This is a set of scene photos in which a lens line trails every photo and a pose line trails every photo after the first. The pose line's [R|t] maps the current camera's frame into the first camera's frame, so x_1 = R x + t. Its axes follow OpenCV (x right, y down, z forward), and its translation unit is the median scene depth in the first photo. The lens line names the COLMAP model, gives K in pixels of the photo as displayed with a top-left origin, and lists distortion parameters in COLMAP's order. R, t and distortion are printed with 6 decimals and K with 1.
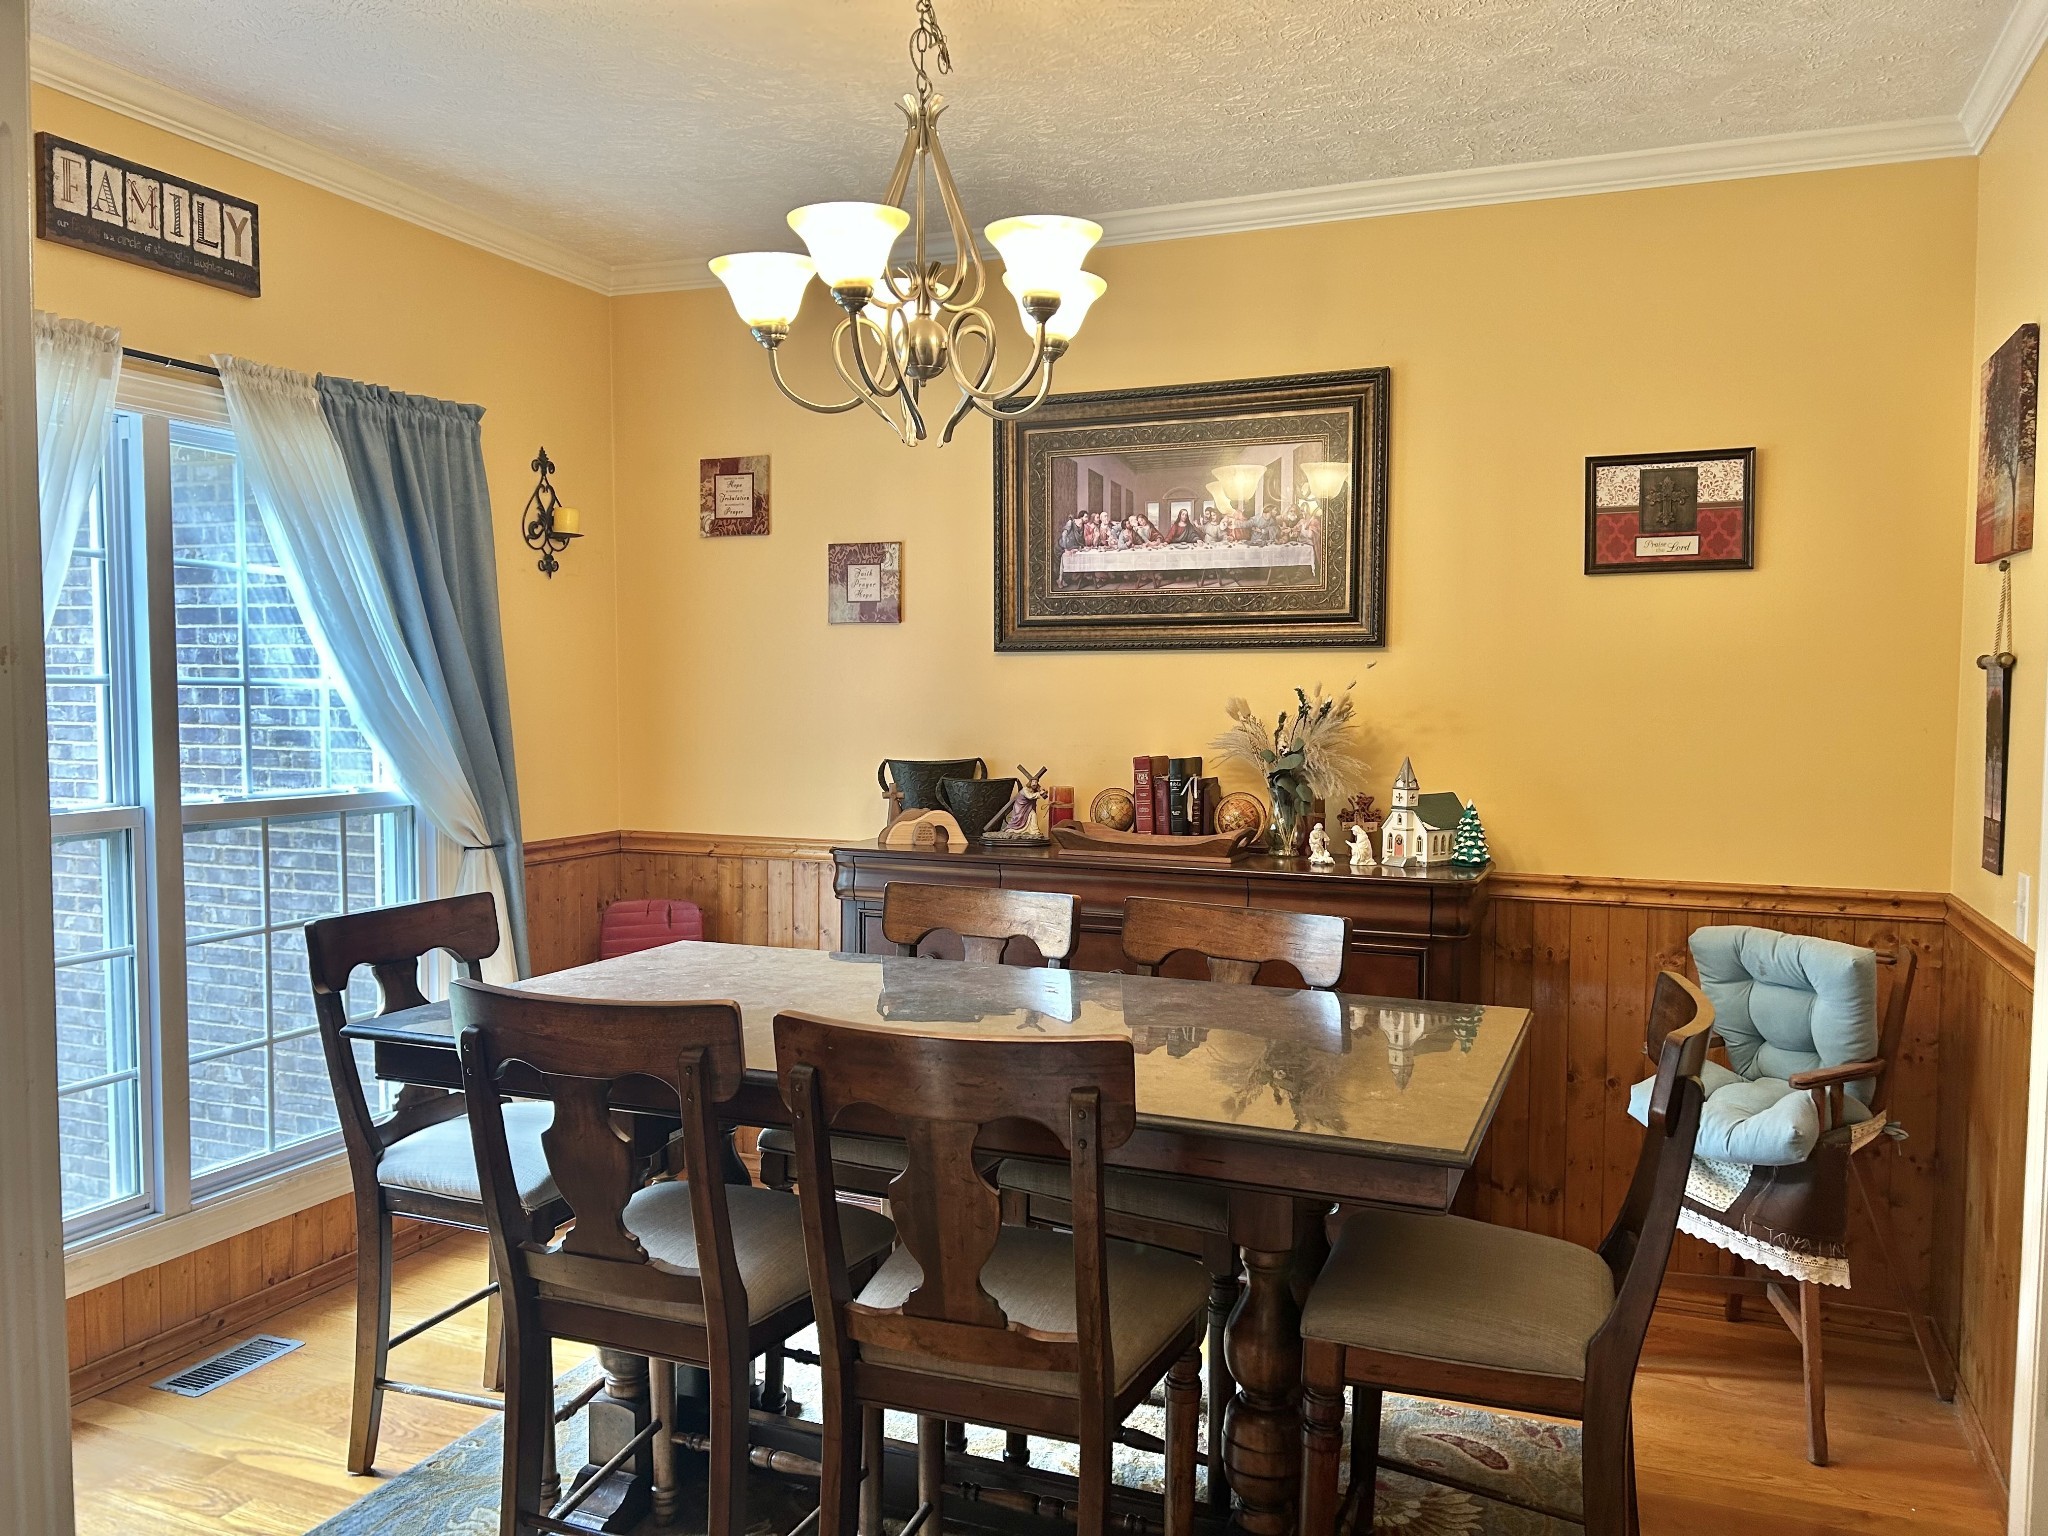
lens RADIAL K [[1559.2, 0, 1026.2], [0, 1559.2, 765.9], [0, 0, 1]] dist [0.032924, 0.002044]
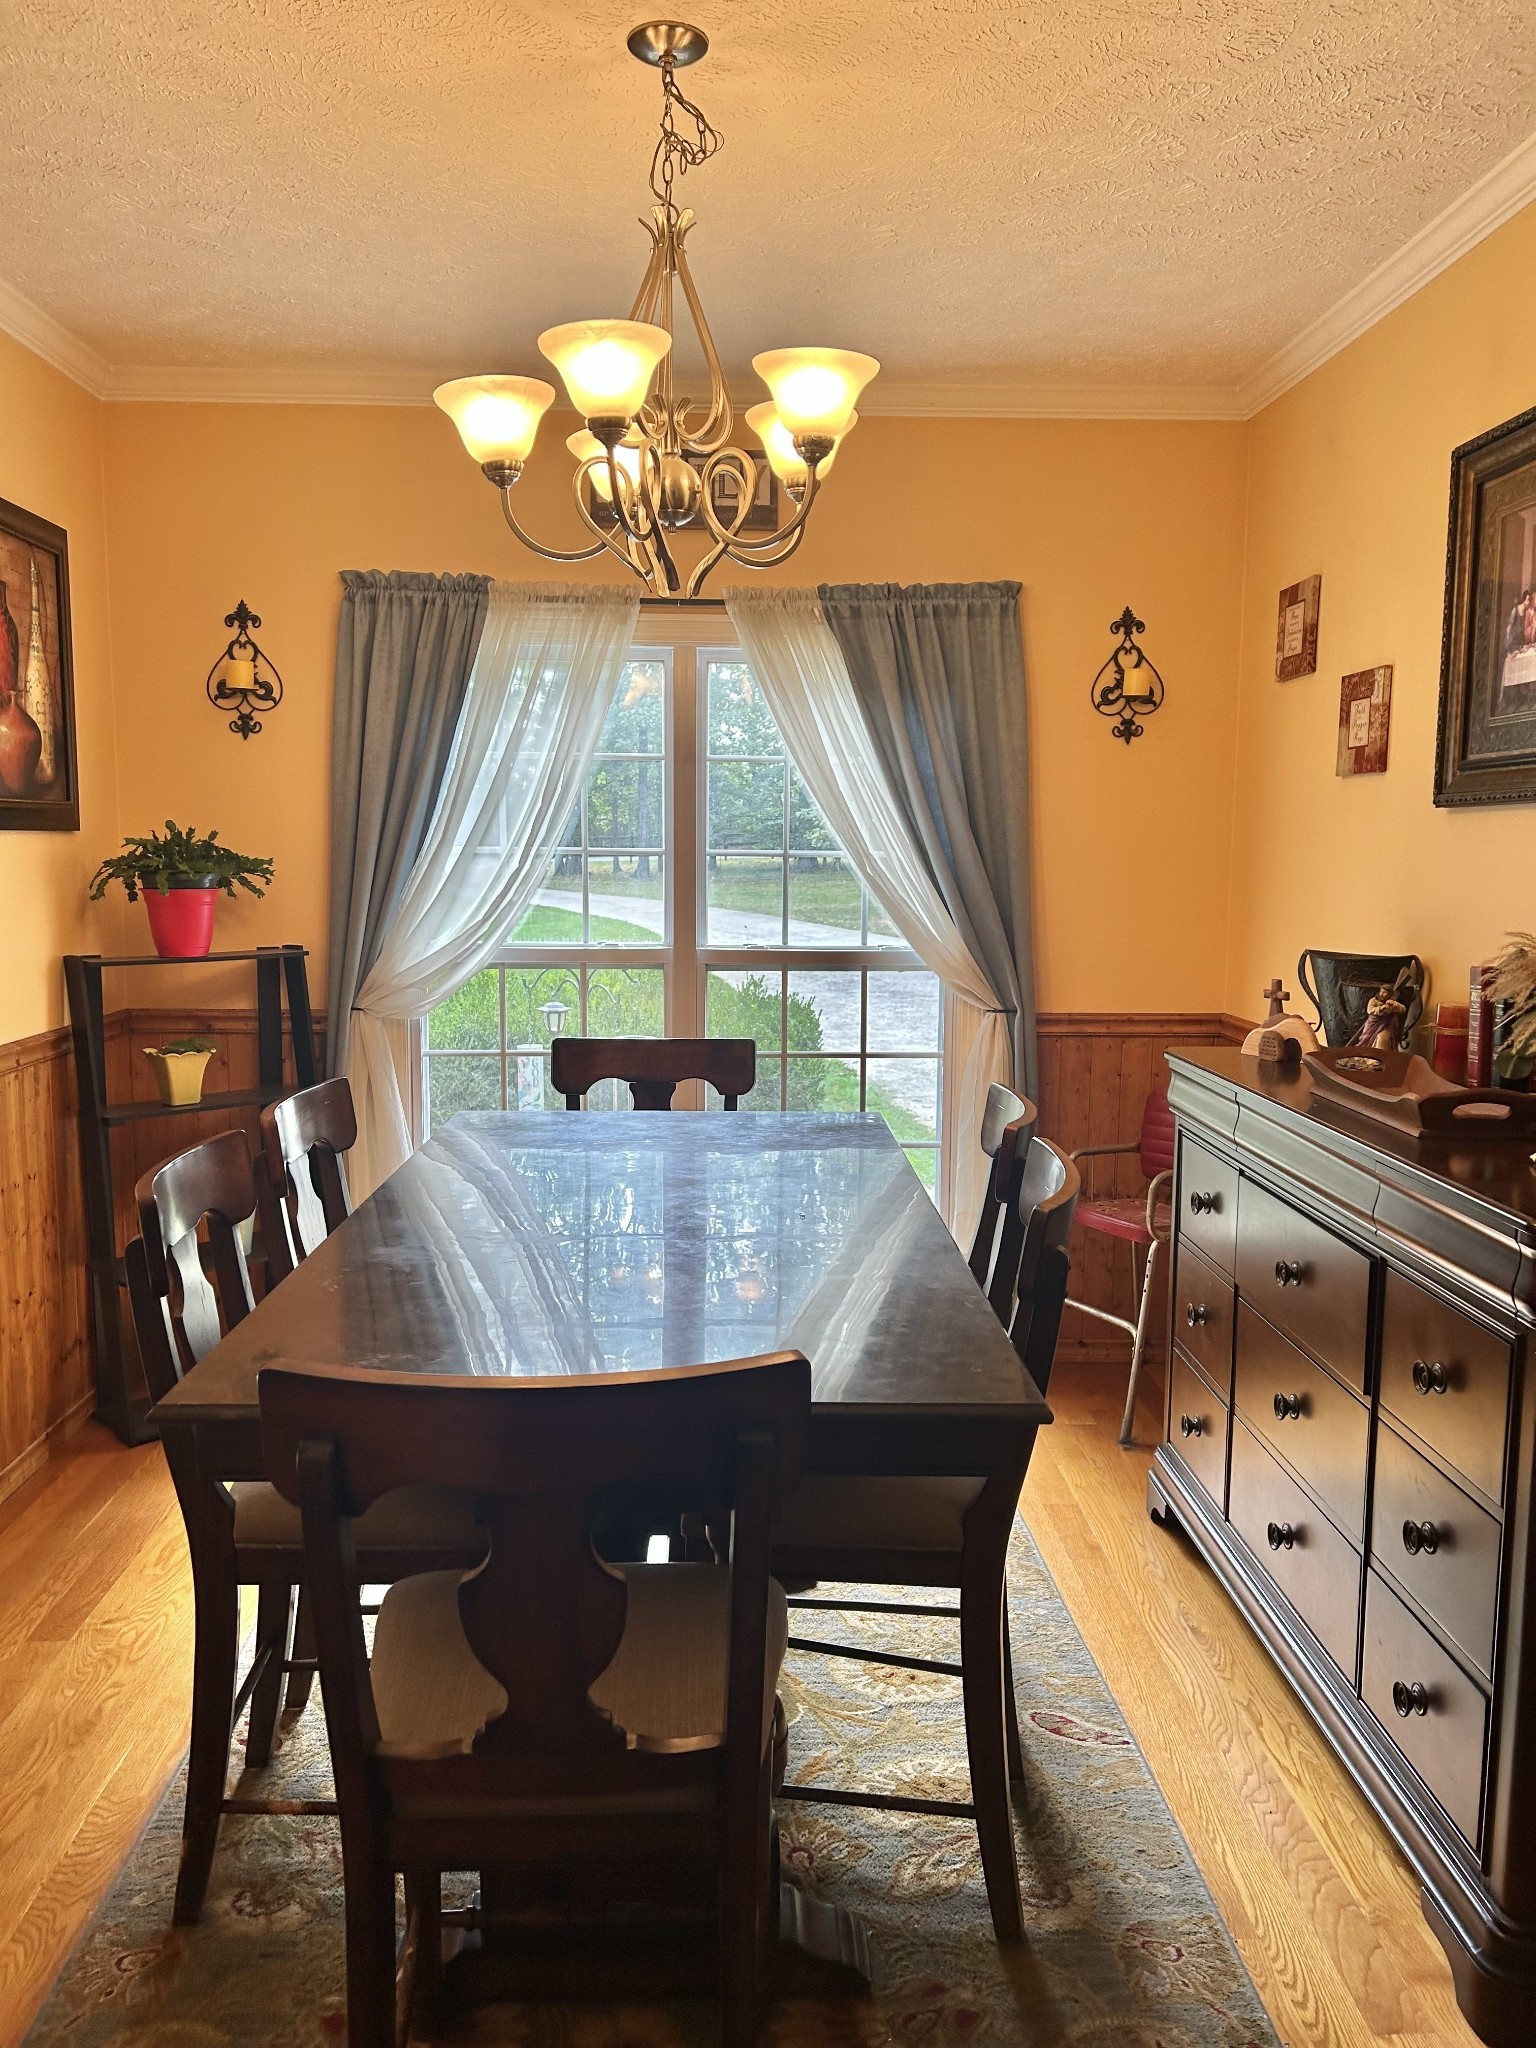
lens RADIAL K [[1559.2, 0, 769.6], [0, 1559.2, 1030.6], [0, 0, 1]] dist [0.032924, 0.002044]
pose [[0.410097, 0.101917, -0.906329, 0.506497], [-0.047910, 0.994772, 0.090185, -0.020809], [0.910782, 0.006437, 0.412836, 0.409074]]
